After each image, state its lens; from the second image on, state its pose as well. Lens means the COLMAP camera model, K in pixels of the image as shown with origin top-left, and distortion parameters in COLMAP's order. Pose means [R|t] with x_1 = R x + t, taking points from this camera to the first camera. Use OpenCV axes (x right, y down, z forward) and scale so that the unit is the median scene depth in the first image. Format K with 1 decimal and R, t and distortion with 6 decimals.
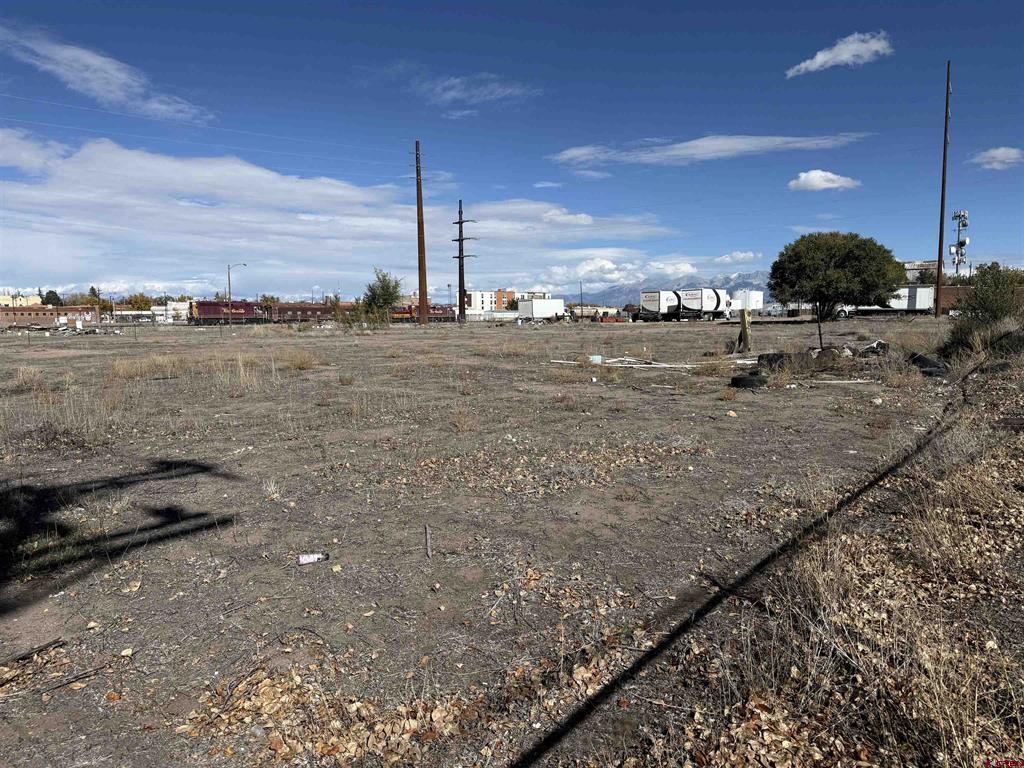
lens RADIAL K [[720.6, 0, 512.0], [0, 720.6, 384.0], [0, 0, 1]] dist [0.134342, -0.142501]
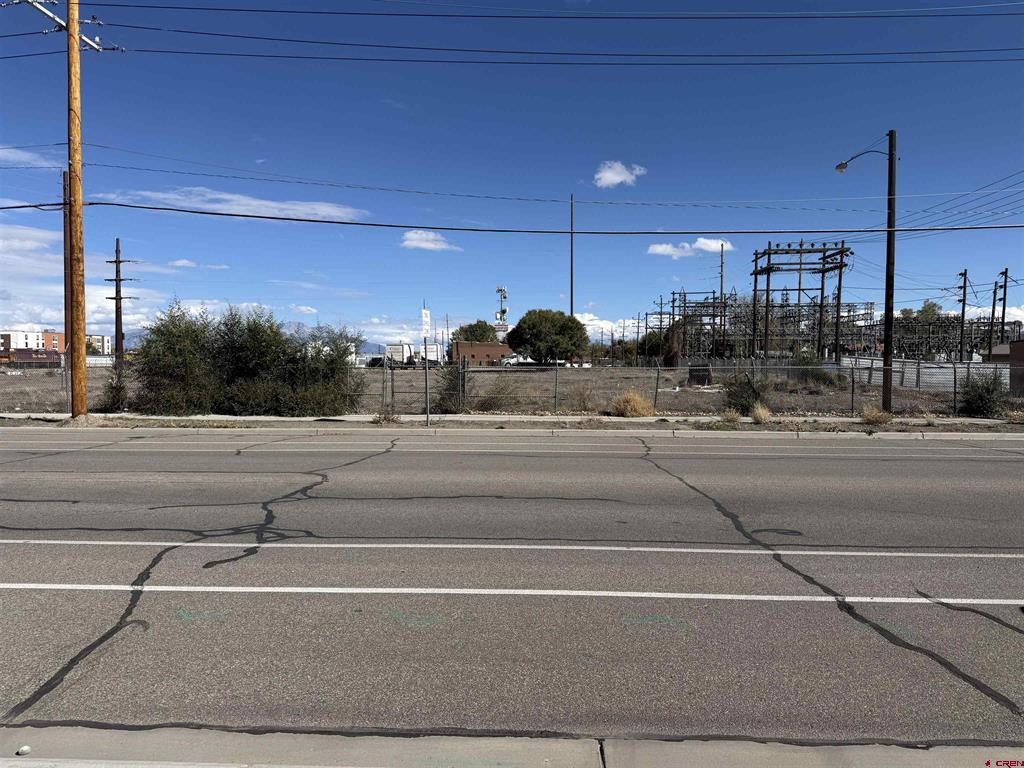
lens RADIAL K [[720.6, 0, 512.0], [0, 720.6, 384.0], [0, 0, 1]] dist [0.134342, -0.142501]
pose [[0.819908, -0.007569, 0.572446, -0.201720], [0.045227, 0.997644, -0.051588, 0.005625], [-0.570706, 0.068188, 0.818318, -0.058251]]
